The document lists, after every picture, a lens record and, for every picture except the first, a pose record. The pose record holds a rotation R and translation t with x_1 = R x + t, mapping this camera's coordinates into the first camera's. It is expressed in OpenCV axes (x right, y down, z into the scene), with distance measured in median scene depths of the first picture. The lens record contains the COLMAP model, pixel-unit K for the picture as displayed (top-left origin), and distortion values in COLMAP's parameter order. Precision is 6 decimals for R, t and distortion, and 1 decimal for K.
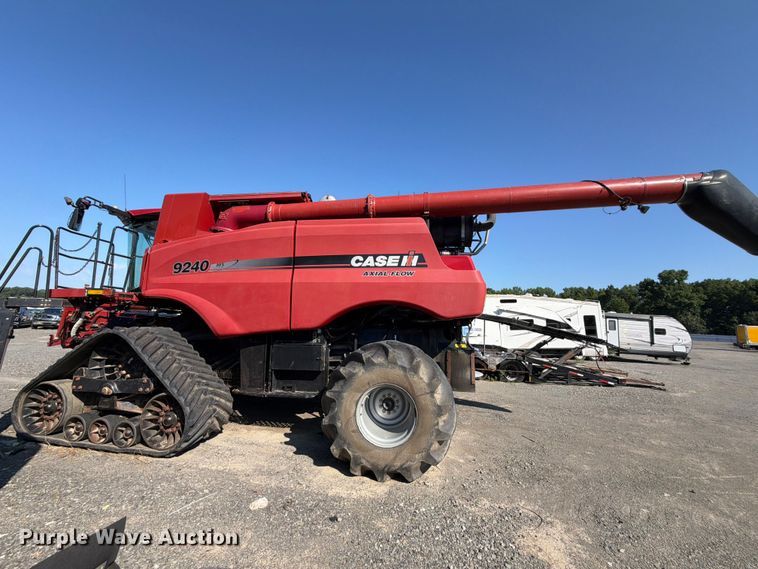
lens RADIAL K [[300.5, 0, 375.5], [0, 300.5, 287.4], [0, 0, 1]] dist [-0.000811, 0.000091]
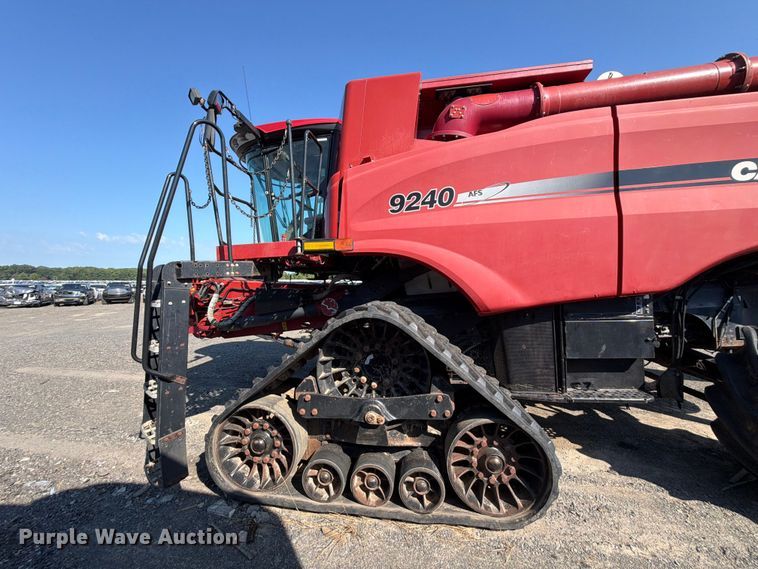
lens RADIAL K [[300.5, 0, 375.3], [0, 300.5, 288.1], [0, 0, 1]] dist [-0.000811, 0.000091]
pose [[0.998817, -0.048452, -0.004080, -0.741568], [0.048563, 0.989879, 0.133347, 0.021562], [-0.002423, -0.133387, 0.991061, 0.395900]]
